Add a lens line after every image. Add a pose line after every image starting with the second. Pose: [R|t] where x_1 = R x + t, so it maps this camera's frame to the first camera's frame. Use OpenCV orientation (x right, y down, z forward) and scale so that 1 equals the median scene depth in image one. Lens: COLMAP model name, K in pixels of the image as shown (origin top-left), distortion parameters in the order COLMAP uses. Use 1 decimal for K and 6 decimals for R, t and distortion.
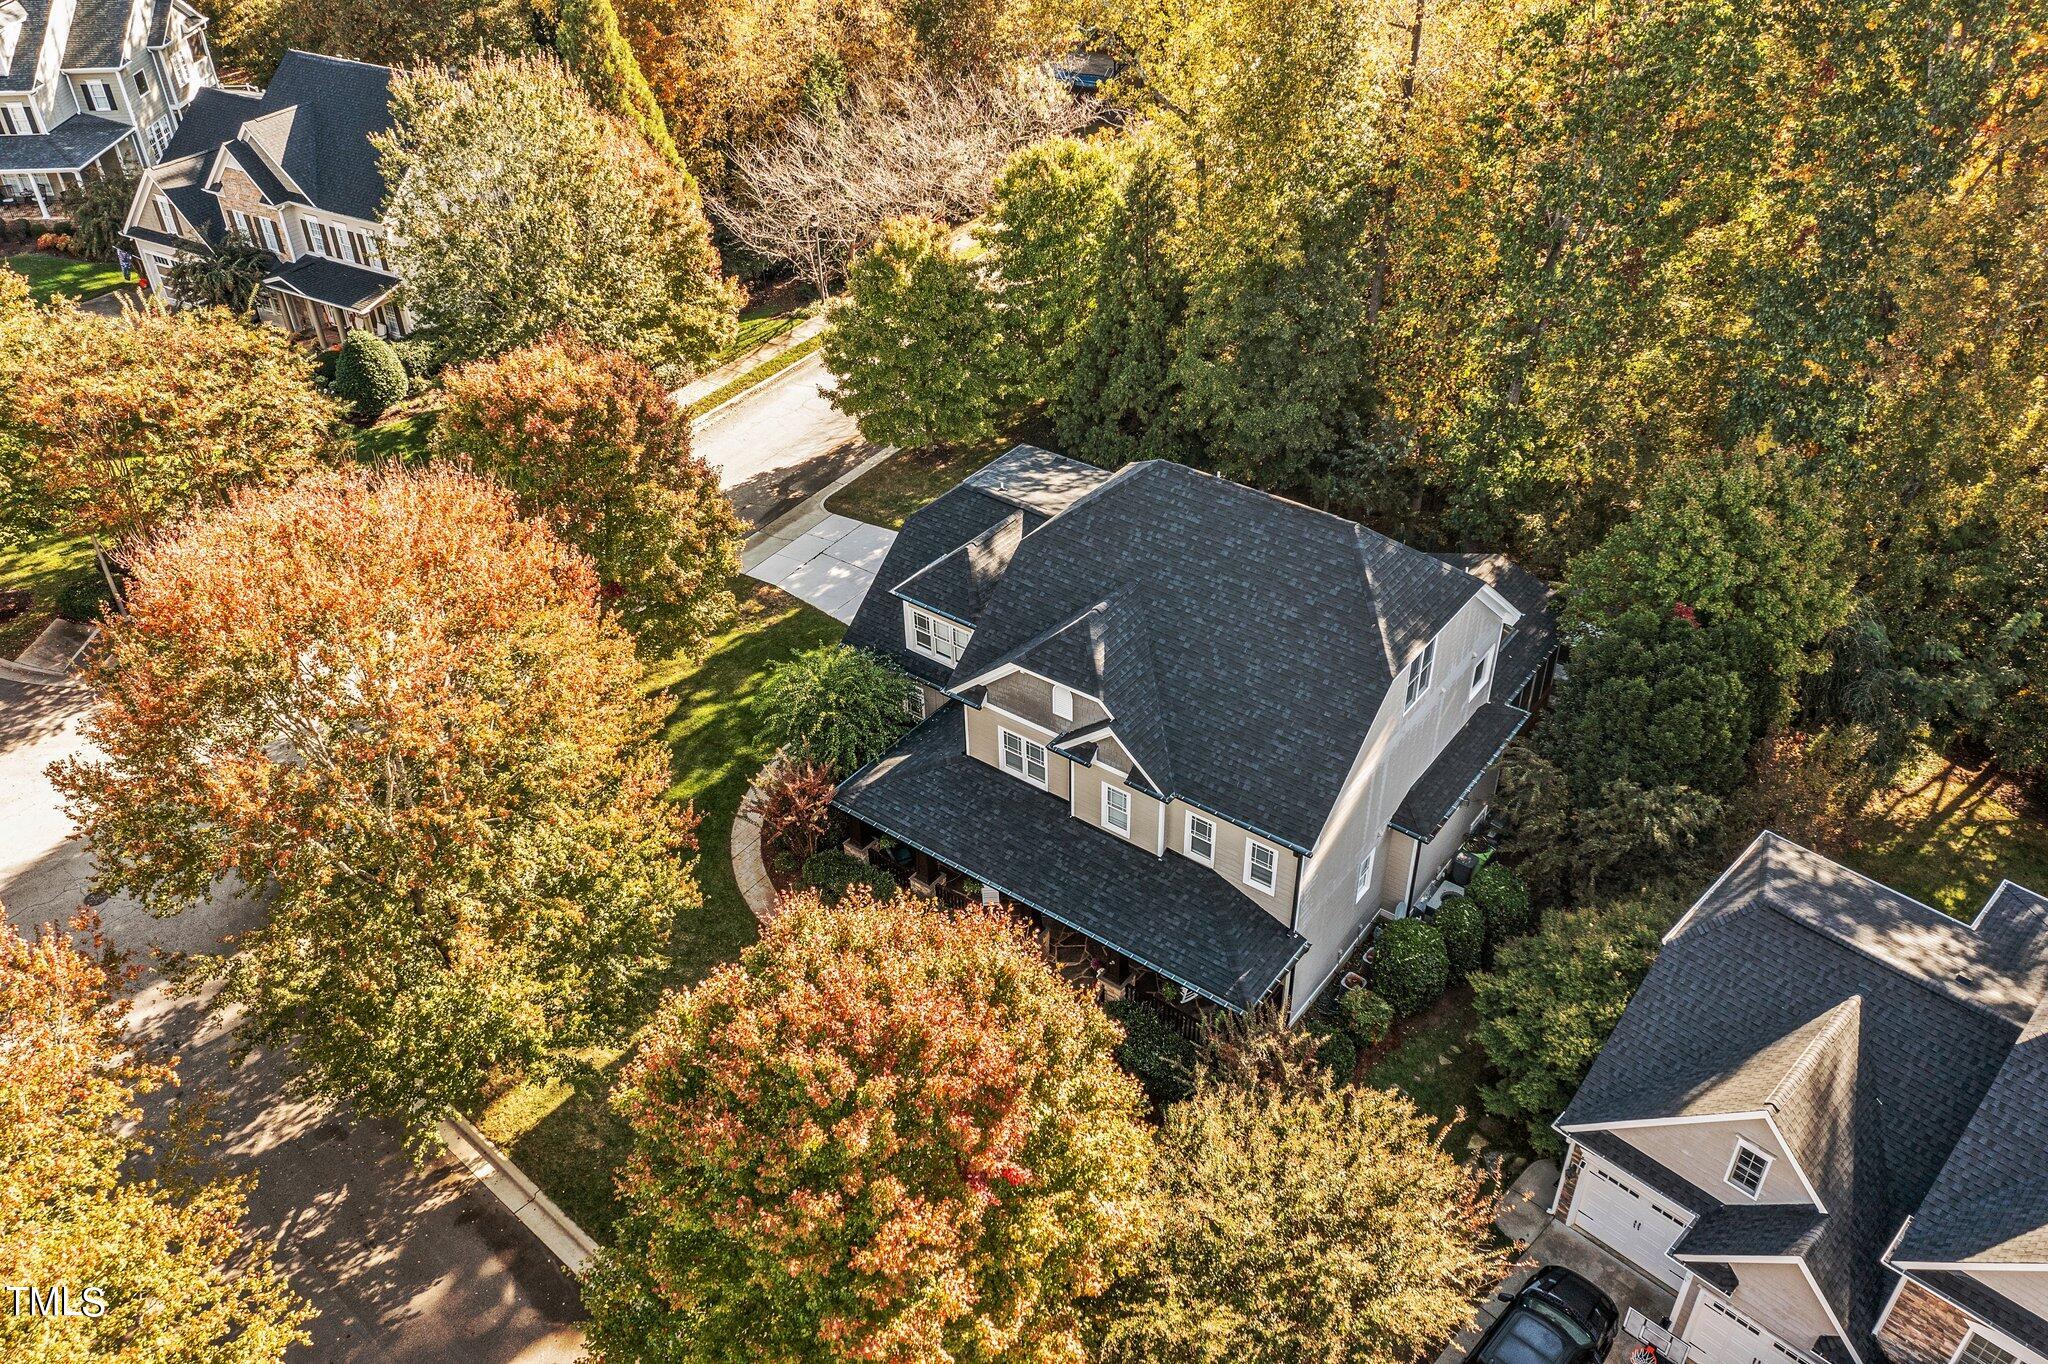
lens RADIAL K [[1616.1, 0, 1024.0], [0, 1616.1, 682.0], [0, 0, 1]] dist [0.001841, 0.001173]
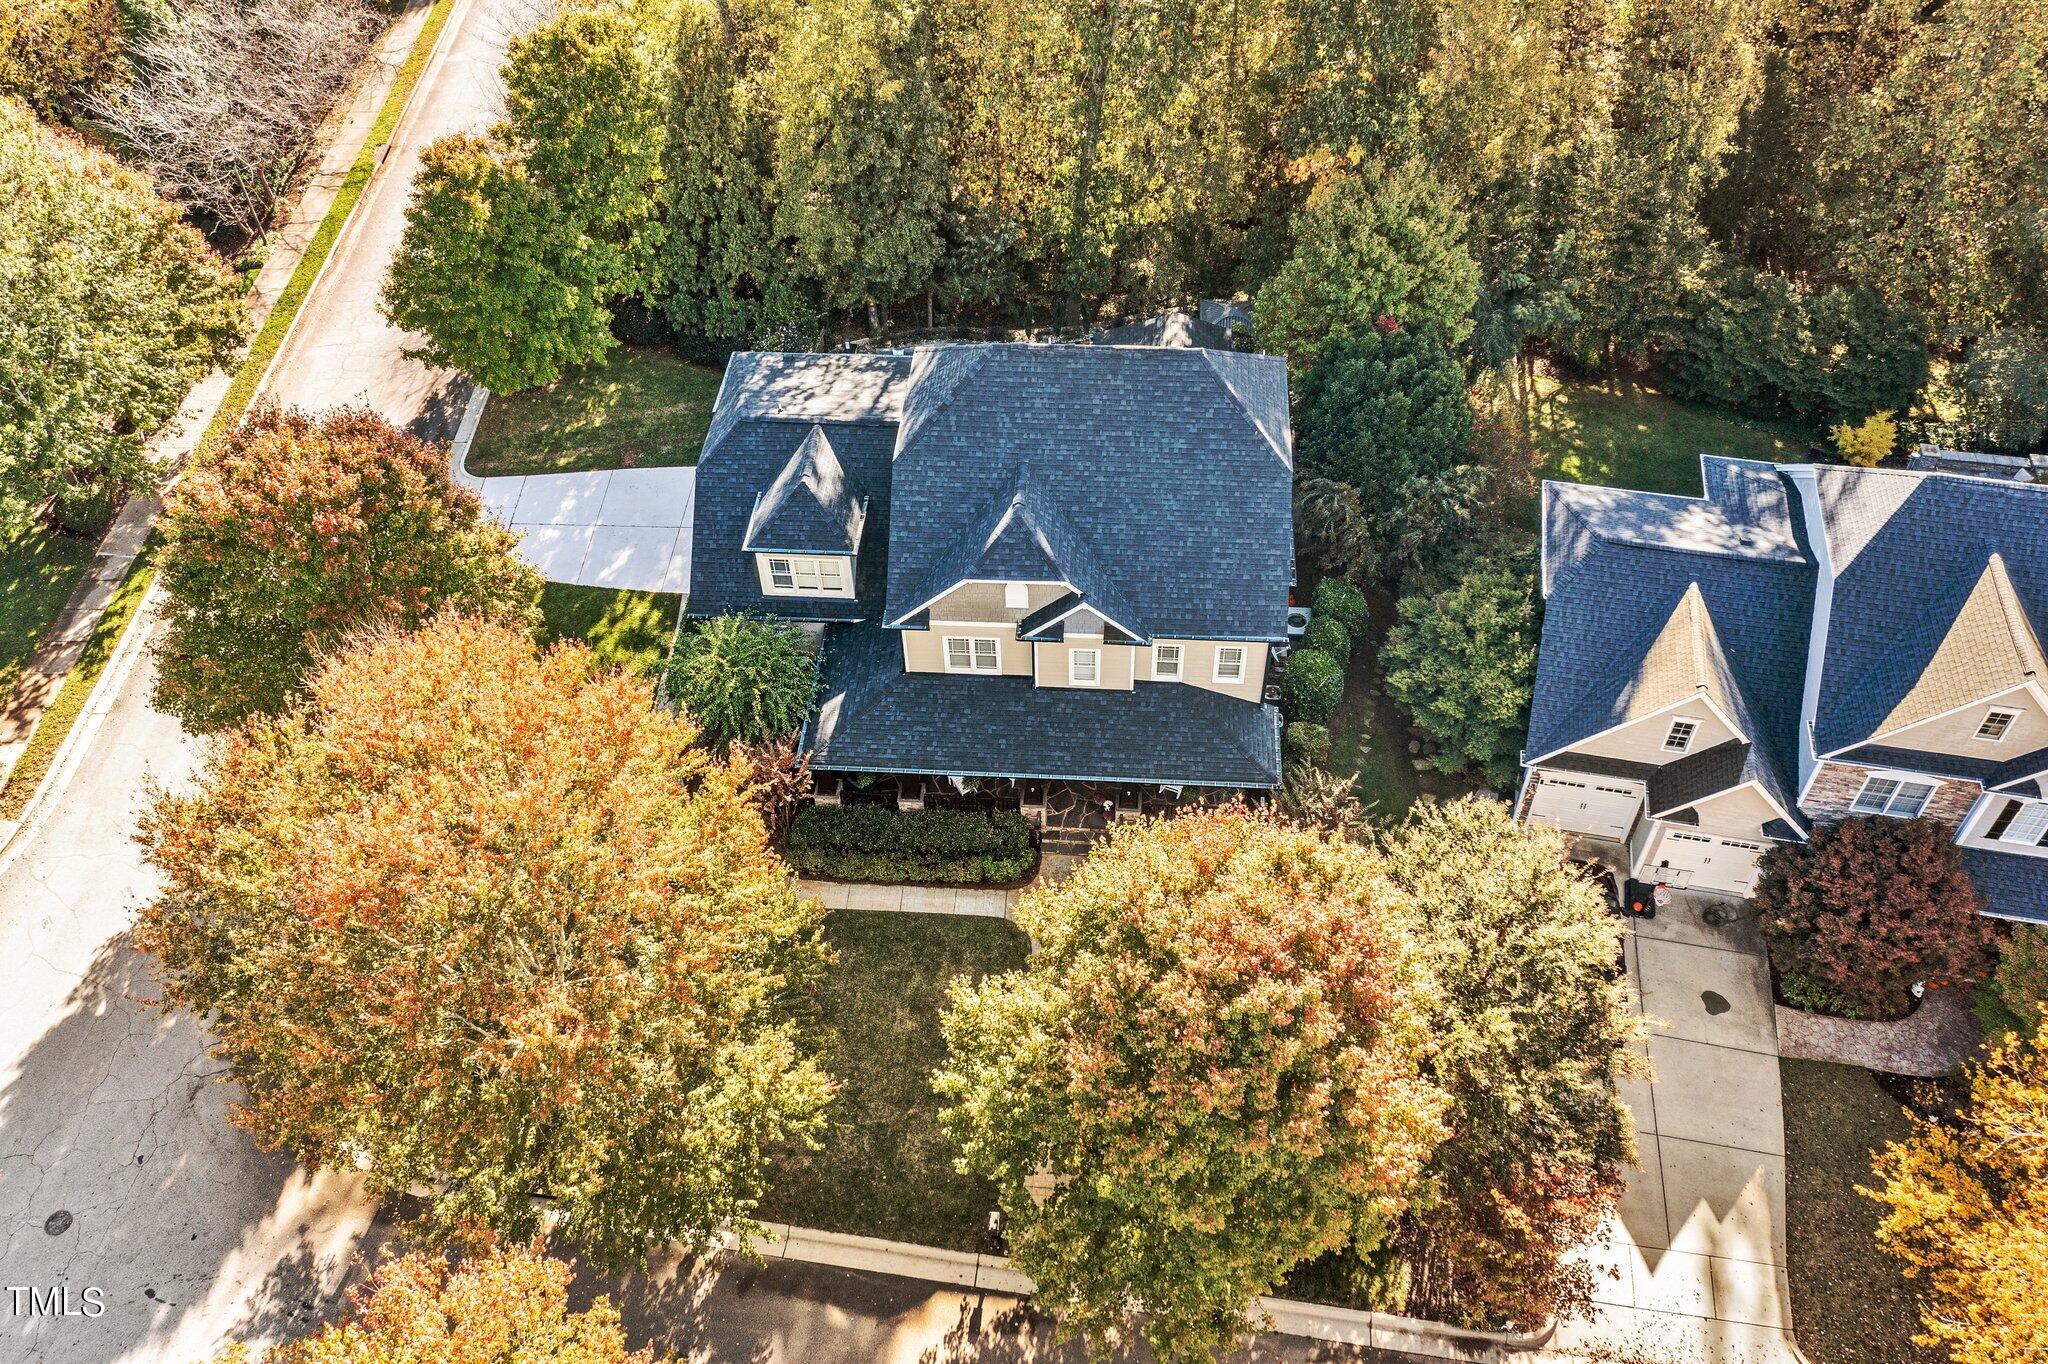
lens RADIAL K [[1616.1, 0, 1024.0], [0, 1616.1, 682.0], [0, 0, 1]] dist [0.001841, 0.001173]
pose [[0.839797, -0.398353, 0.368857, -0.401584], [0.324681, 0.913046, 0.246838, -0.203683], [-0.435112, -0.087533, 0.896111, 0.033433]]
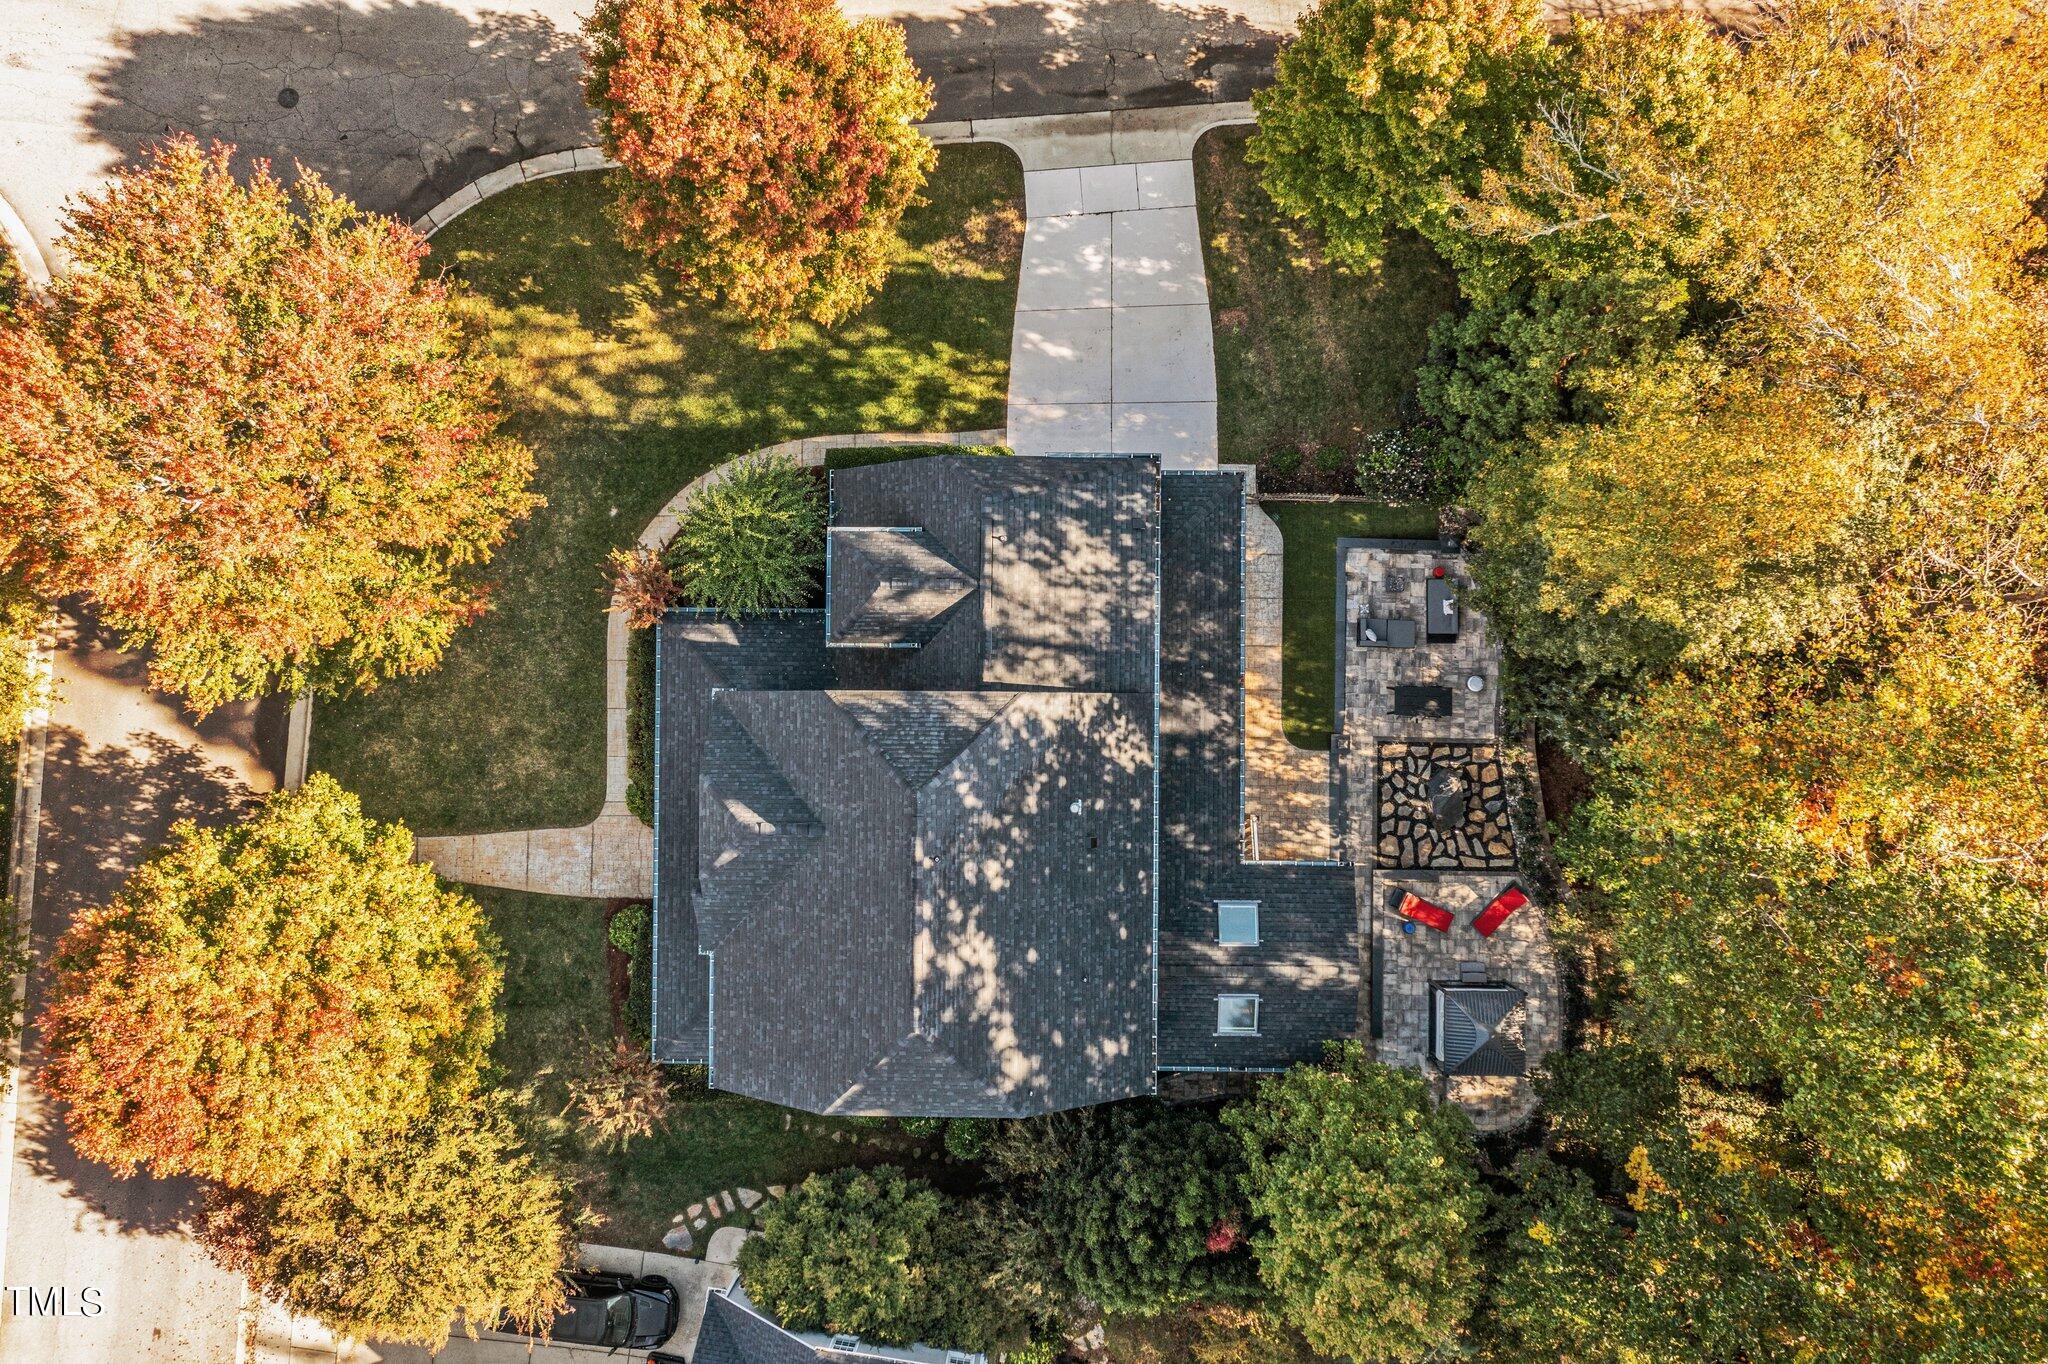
lens RADIAL K [[1616.1, 0, 1024.0], [0, 1616.1, 682.0], [0, 0, 1]] dist [0.001841, 0.001173]
pose [[0.594736, 0.803812, -0.013248, 0.084487], [-0.464086, 0.356737, 0.810779, -1.015063], [0.656440, -0.476052, 0.585202, 0.562693]]
